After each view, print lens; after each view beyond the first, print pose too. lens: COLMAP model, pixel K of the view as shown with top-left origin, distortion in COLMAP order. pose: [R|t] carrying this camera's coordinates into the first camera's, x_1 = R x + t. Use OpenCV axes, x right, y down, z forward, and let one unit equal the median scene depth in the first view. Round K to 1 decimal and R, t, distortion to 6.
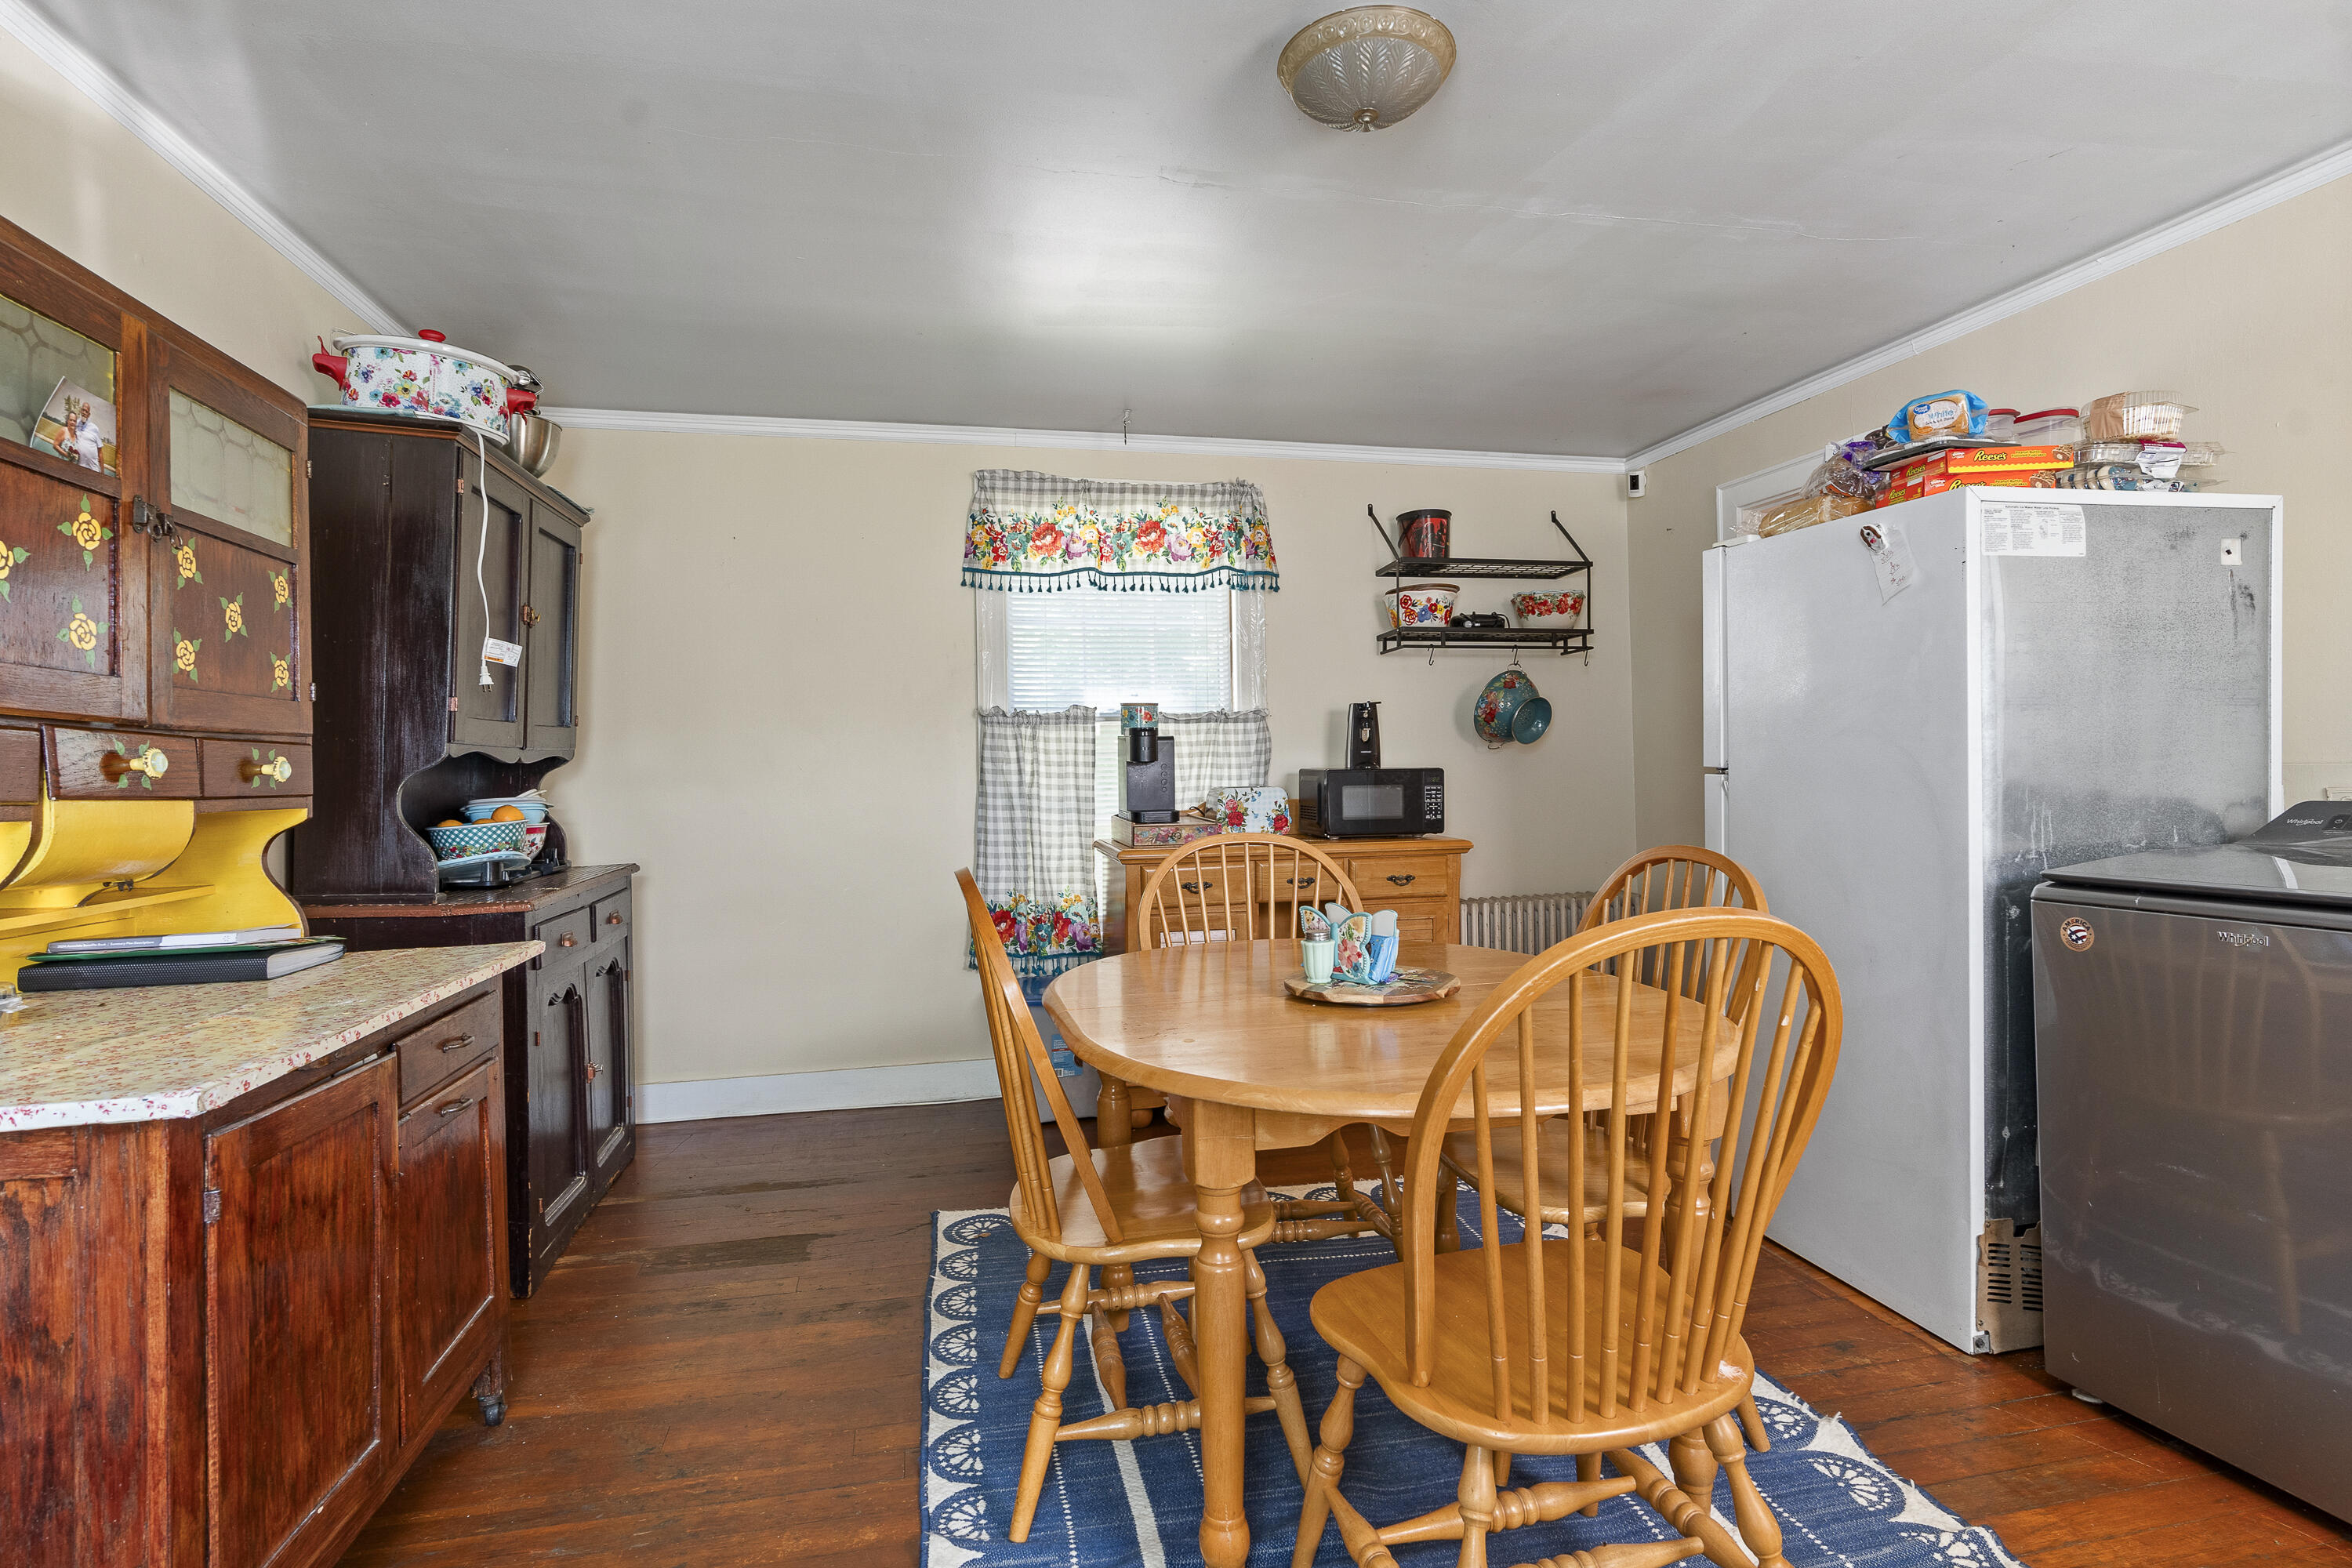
lens RADIAL K [[1187.9, 0, 1177.4], [0, 1187.9, 779.7], [0, 0, 1]] dist [-0.009459, 0.001561]
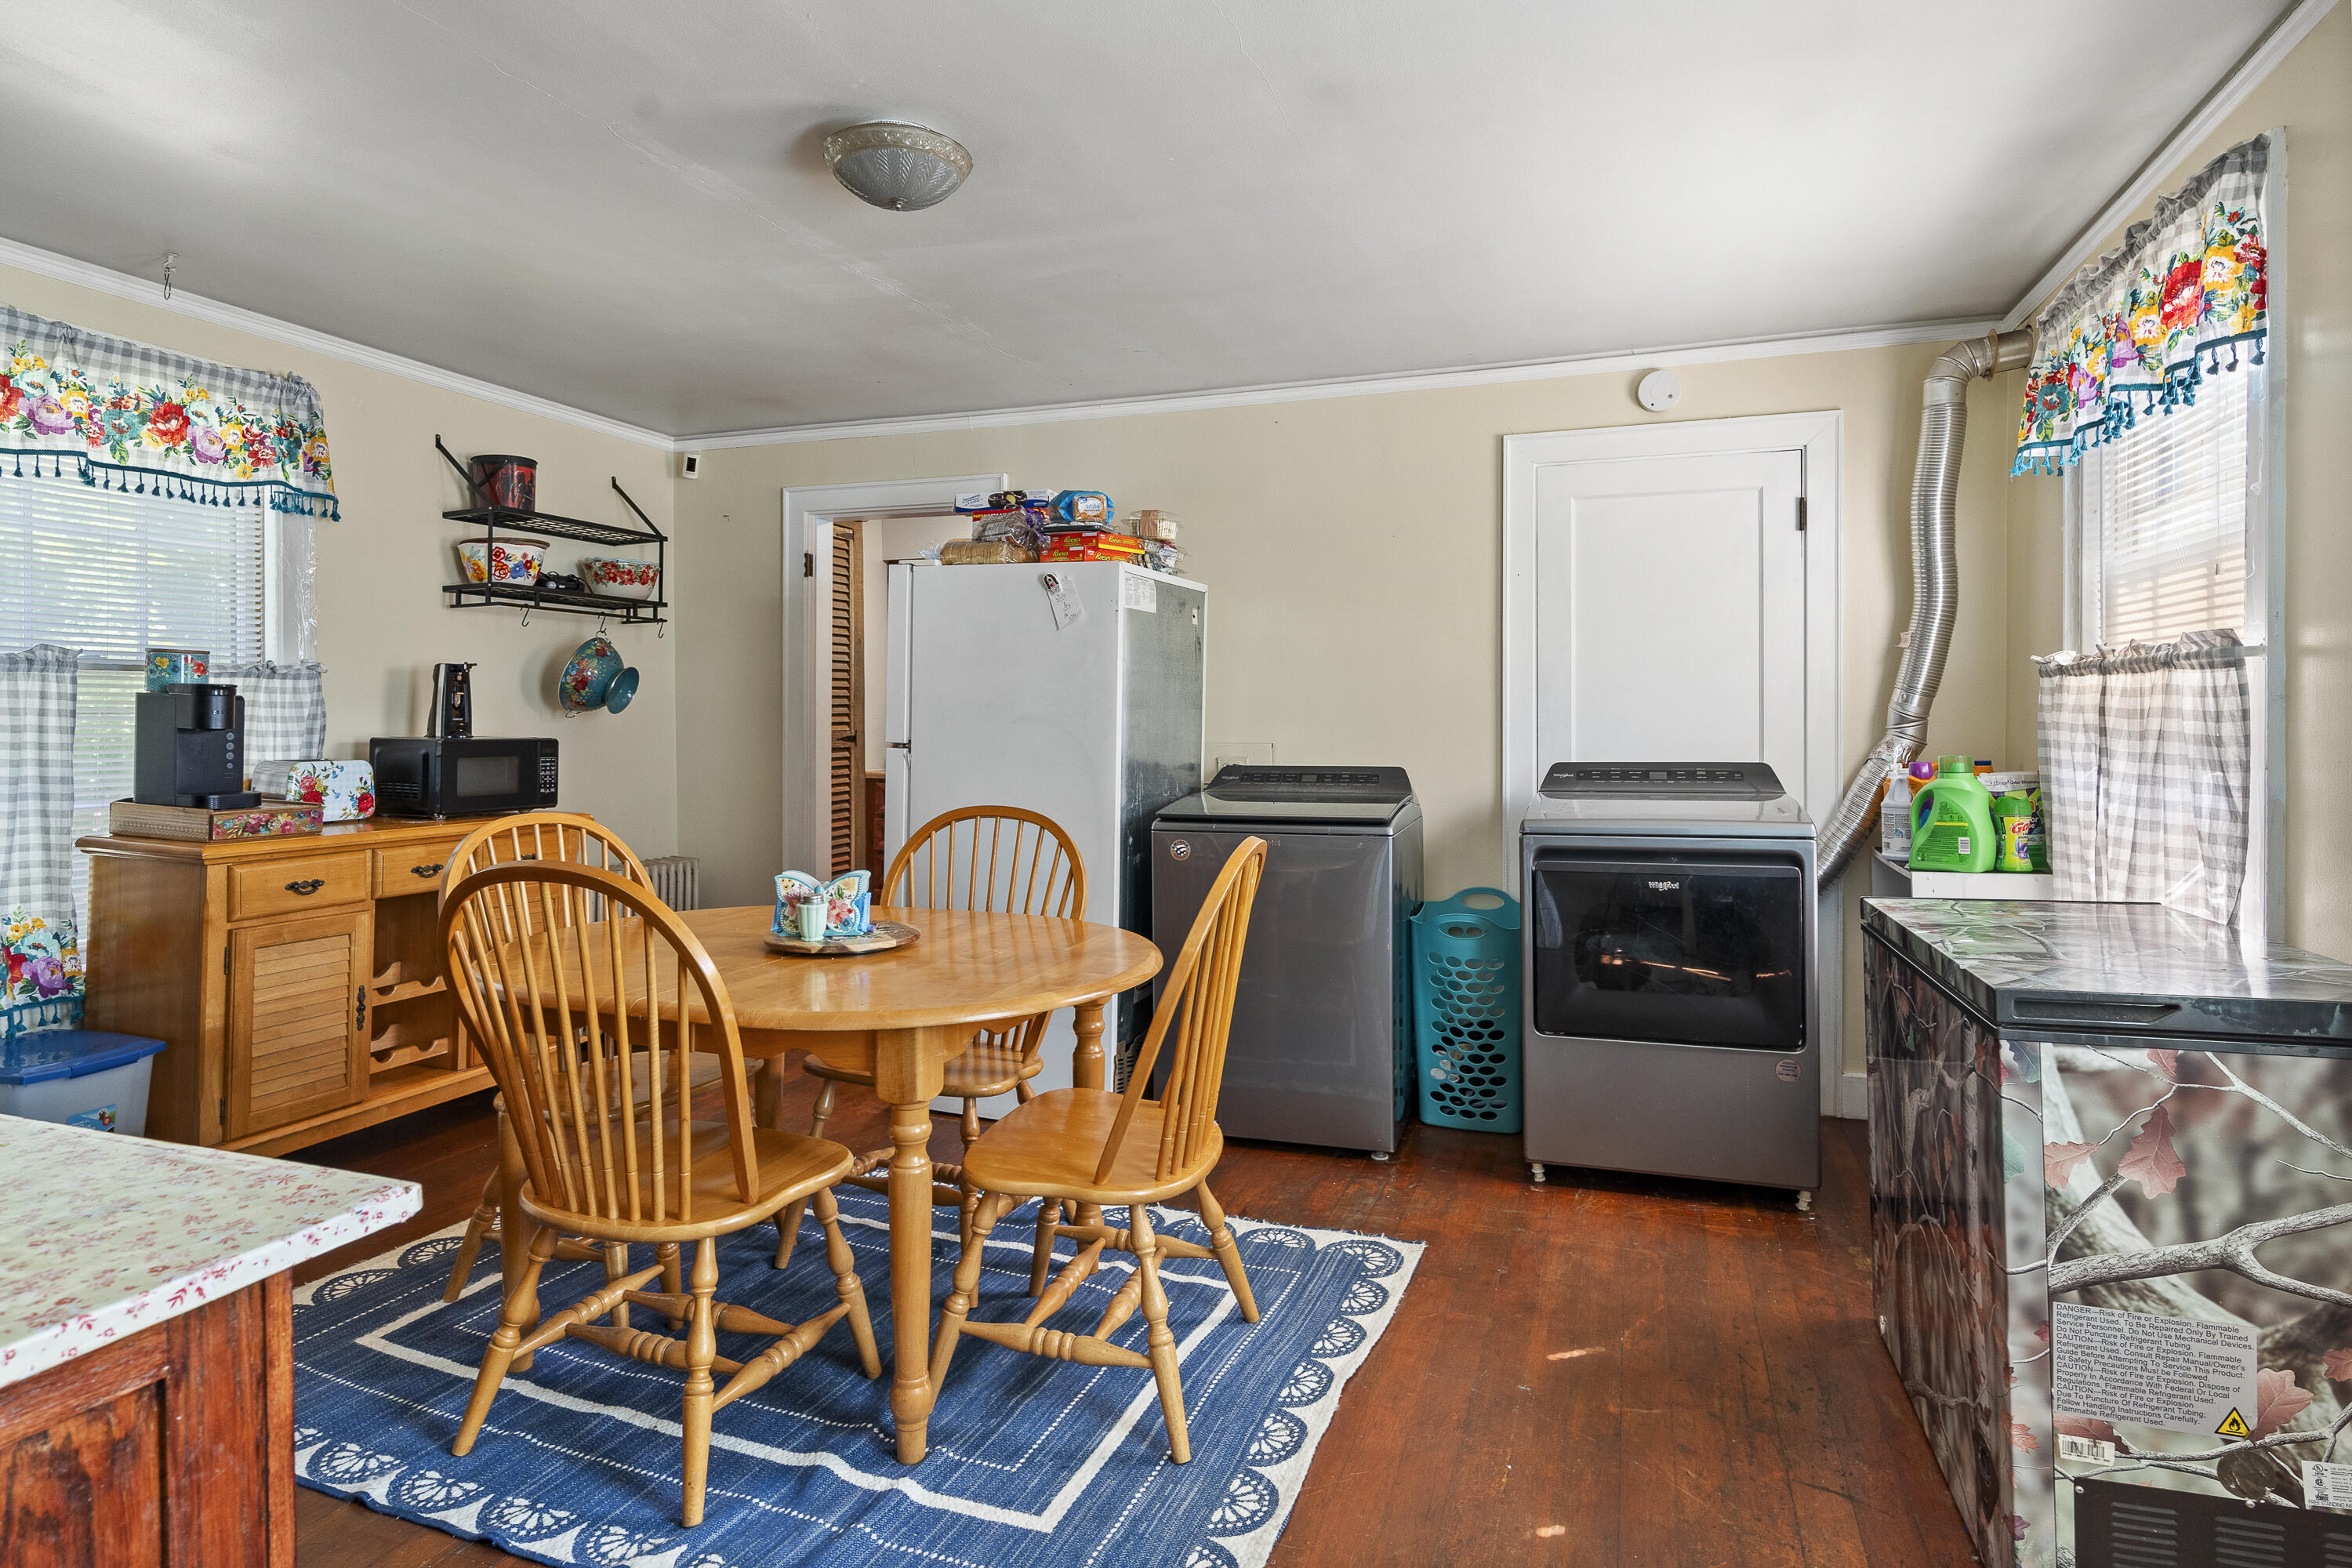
lens RADIAL K [[1295.1, 0, 1195.1], [0, 1295.1, 736.6], [0, 0, 1]] dist [-0.002156, -0.002092]
pose [[0.514257, 0.005756, 0.857617, -0.383408], [-0.005034, 0.999981, -0.003693, -0.009486], [-0.857621, -0.002418, 0.514276, 0.034208]]
